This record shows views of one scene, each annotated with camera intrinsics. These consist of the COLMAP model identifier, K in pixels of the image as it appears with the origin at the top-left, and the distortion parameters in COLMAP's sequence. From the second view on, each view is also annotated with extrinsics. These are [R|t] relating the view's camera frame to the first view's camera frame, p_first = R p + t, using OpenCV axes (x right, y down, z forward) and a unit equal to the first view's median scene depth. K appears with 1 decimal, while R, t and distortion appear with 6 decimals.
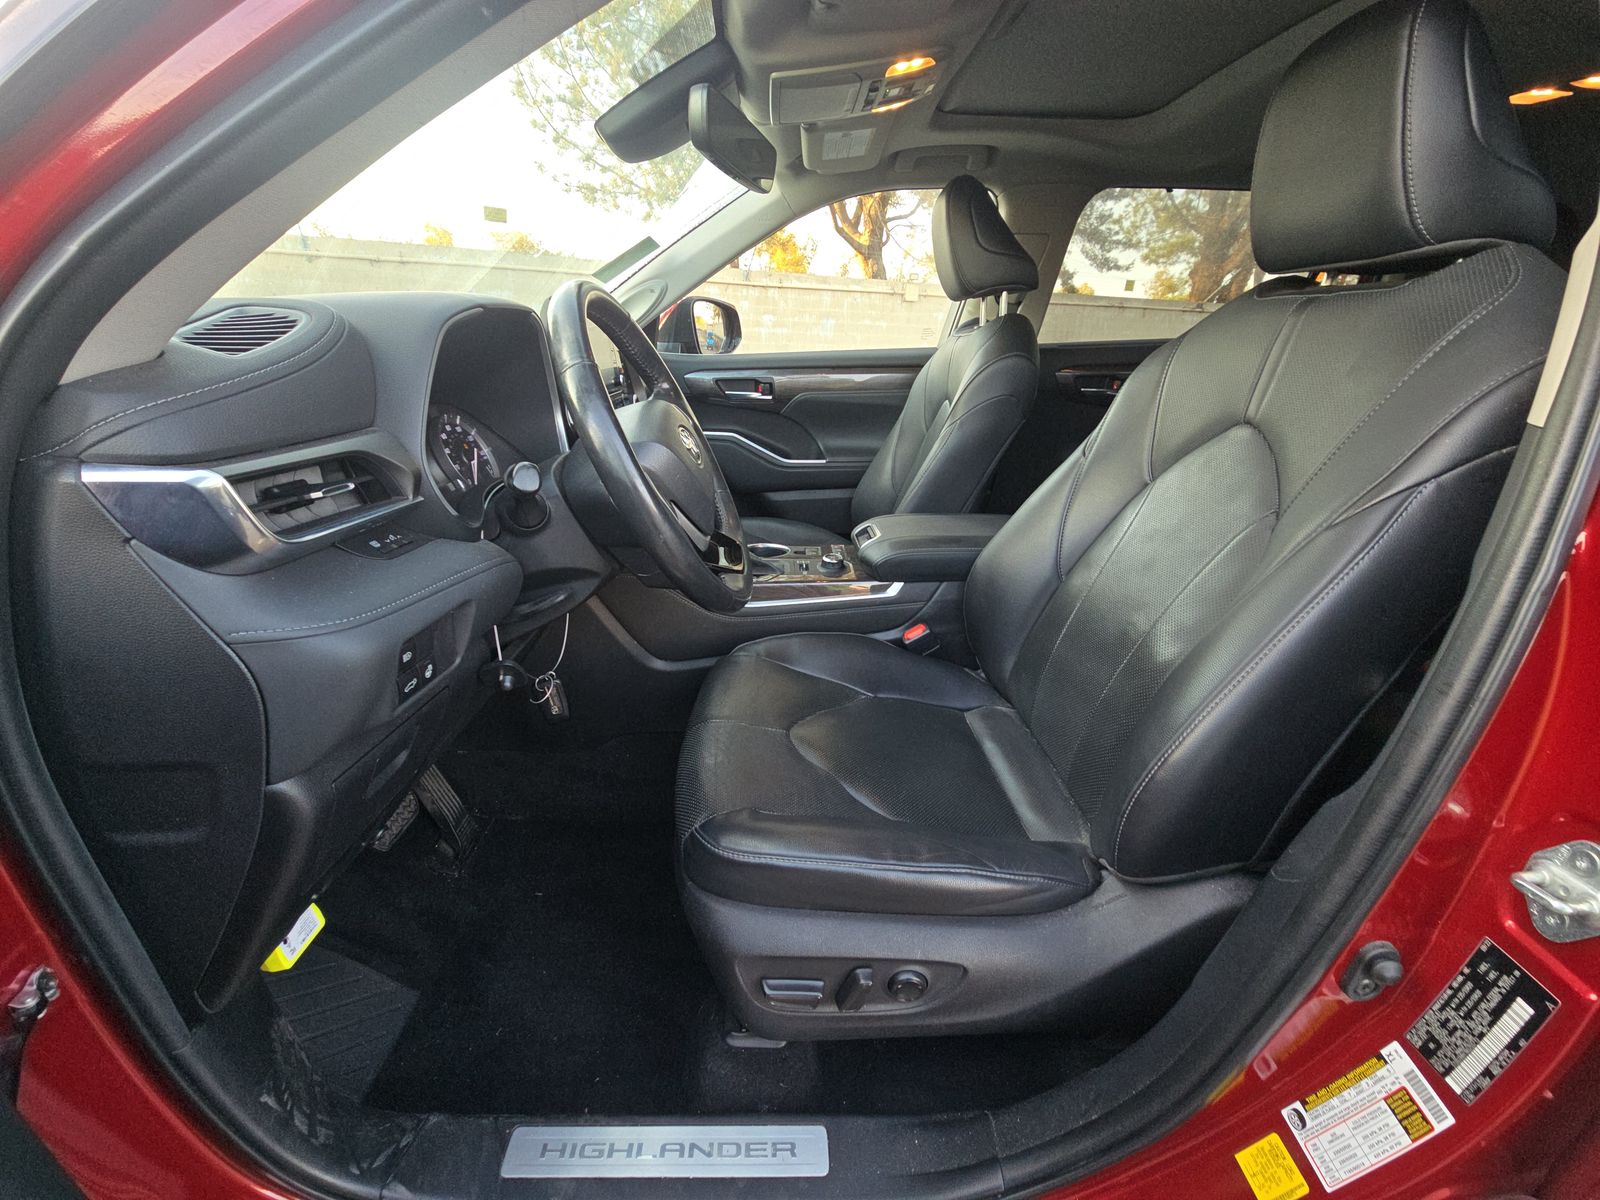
lens RADIAL K [[651.9, 0, 788.8], [0, 651.9, 601.5], [0, 0, 1]] dist [0.000092, -0.000371]
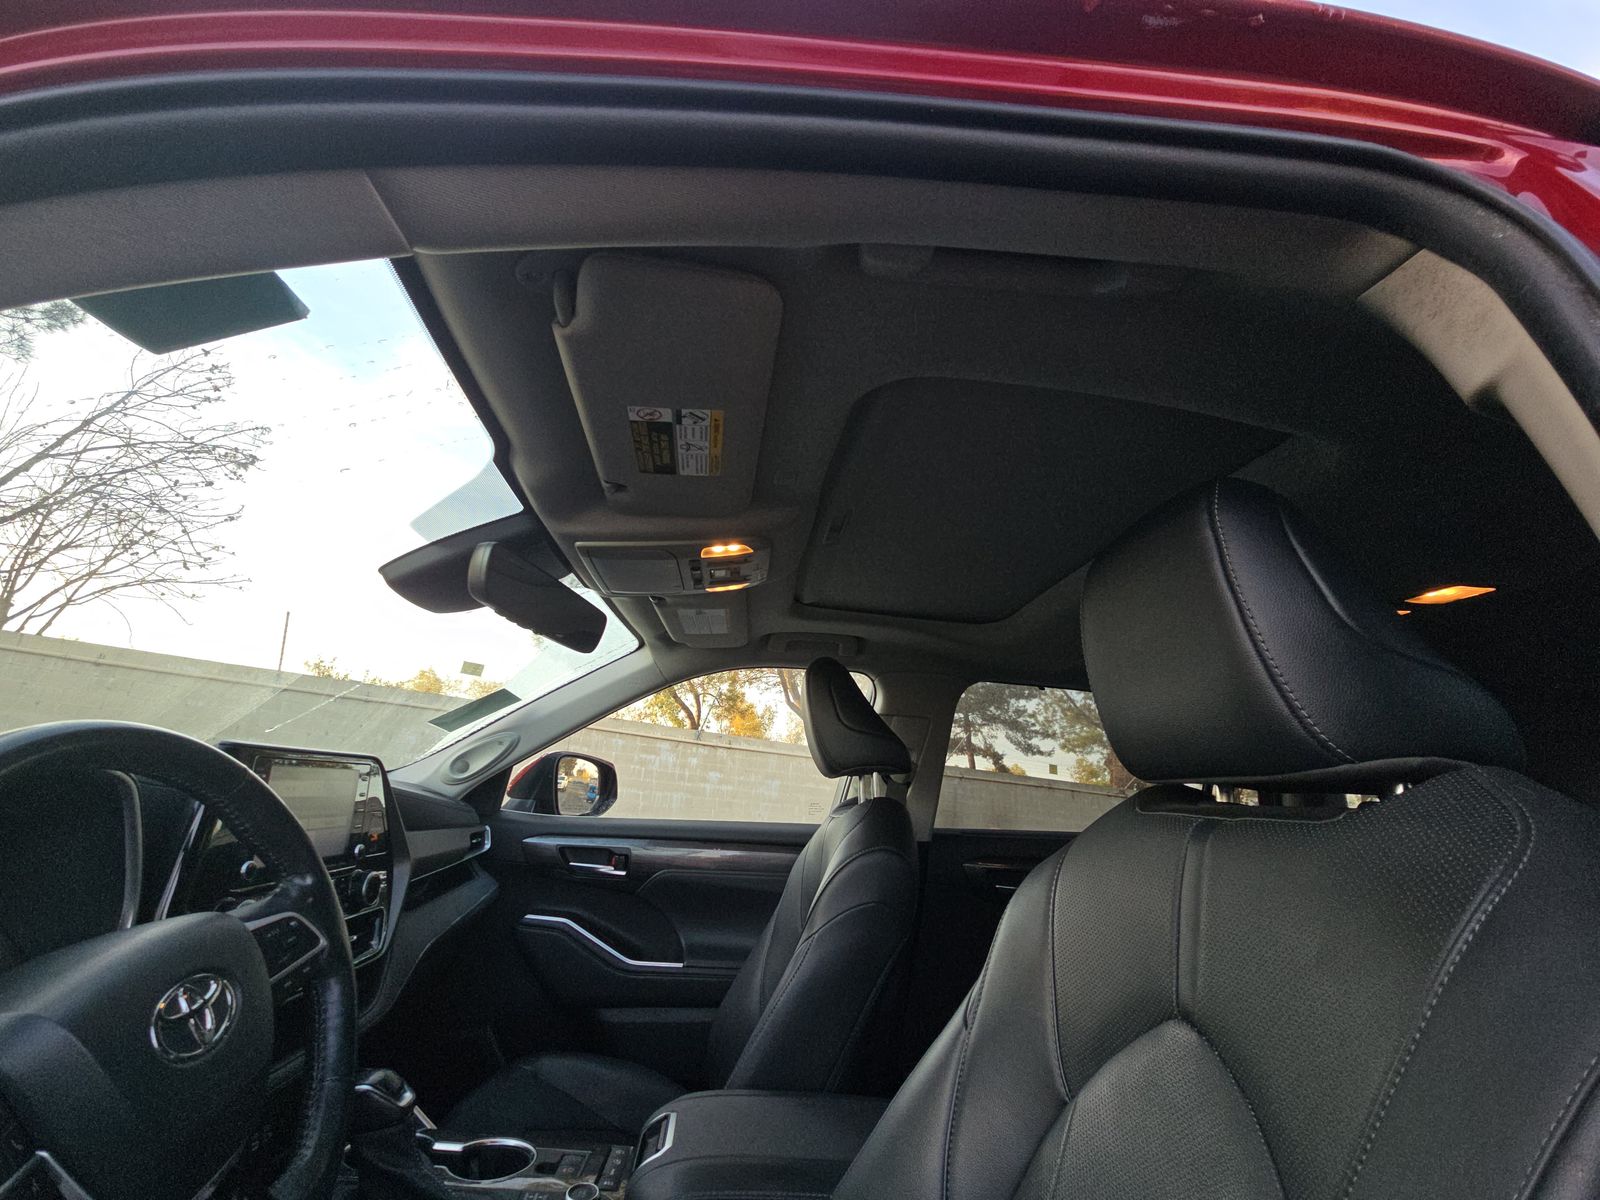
lens RADIAL K [[656.4, 0, 787.8], [0, 656.4, 593.2], [0, 0, 1]] dist [0.001826, -0.000226]
pose [[0.995665, 0.081018, 0.045695, 0.123960], [-0.033949, 0.773896, -0.632402, -0.079992], [-0.086599, 0.628109, 0.773291, 0.142058]]
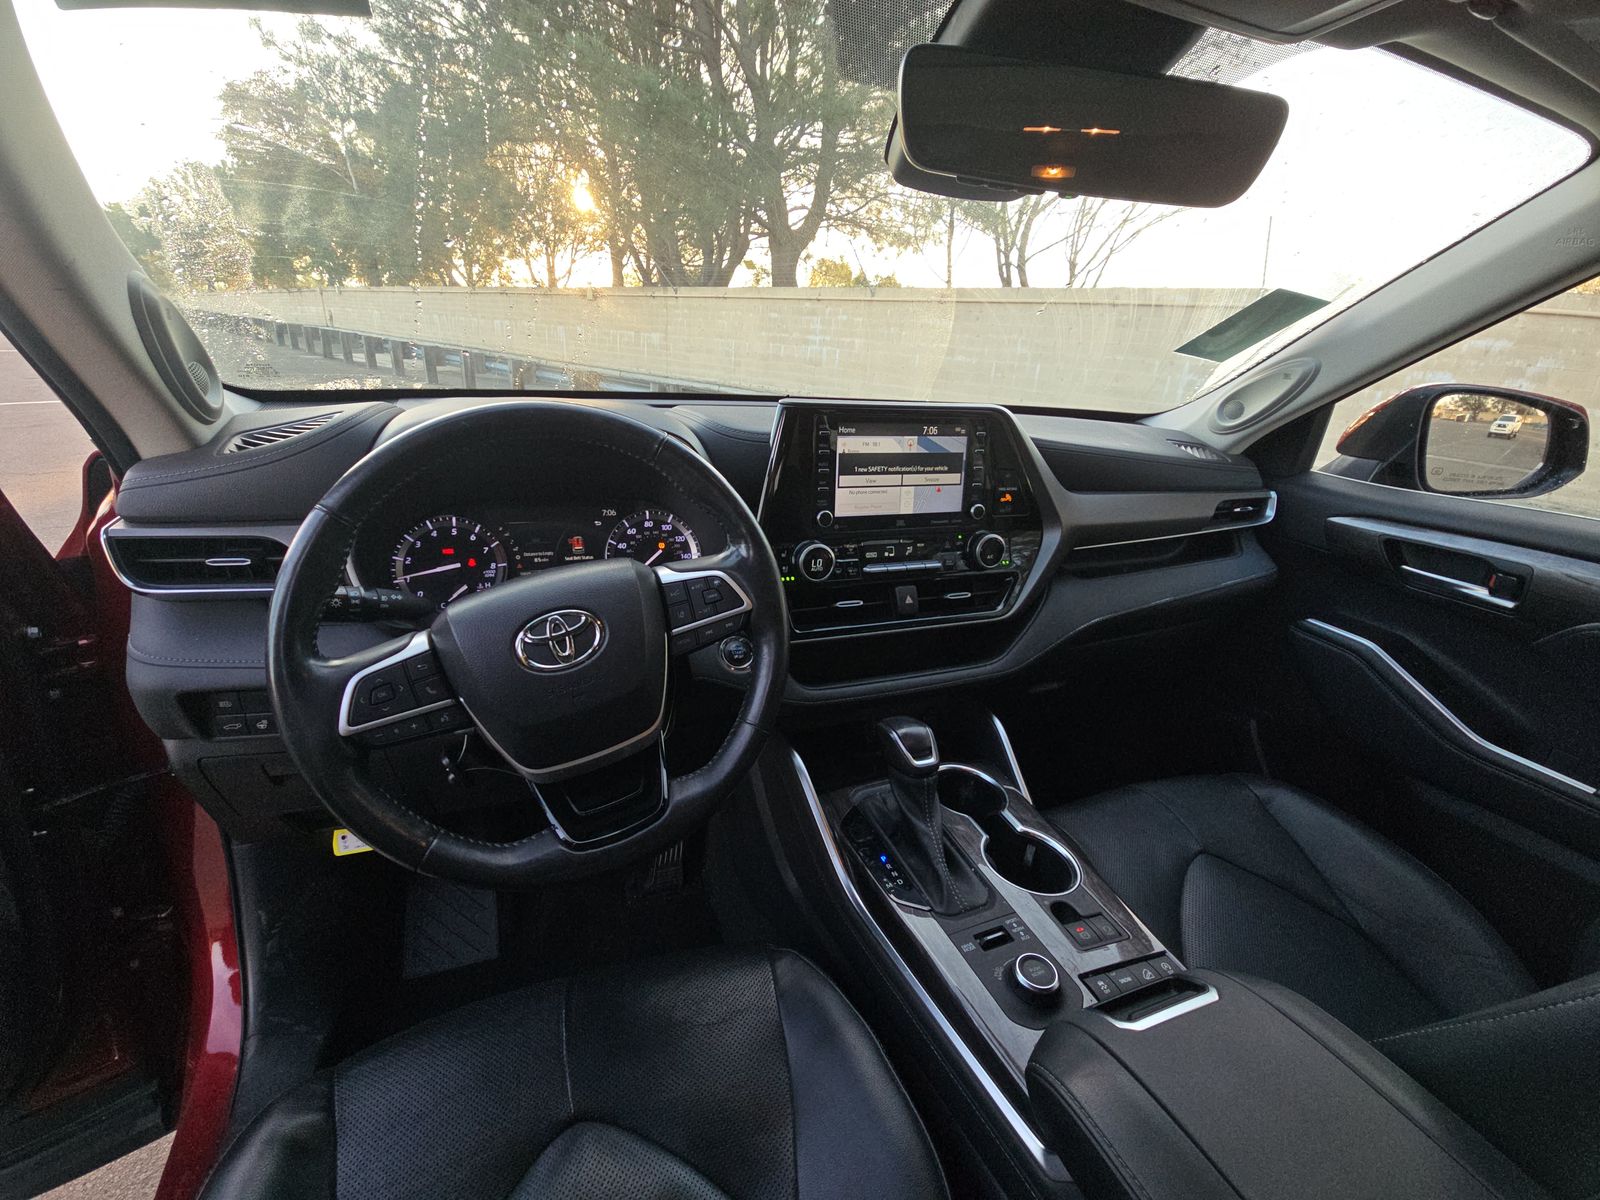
lens RADIAL K [[656.4, 0, 787.8], [0, 656.4, 593.2], [0, 0, 1]] dist [0.001826, -0.000226]
pose [[0.345637, 0.332840, -0.877356, 0.221994], [-0.400067, 0.898016, 0.183070, -0.227322], [0.848812, 0.287725, 0.443545, 0.408749]]
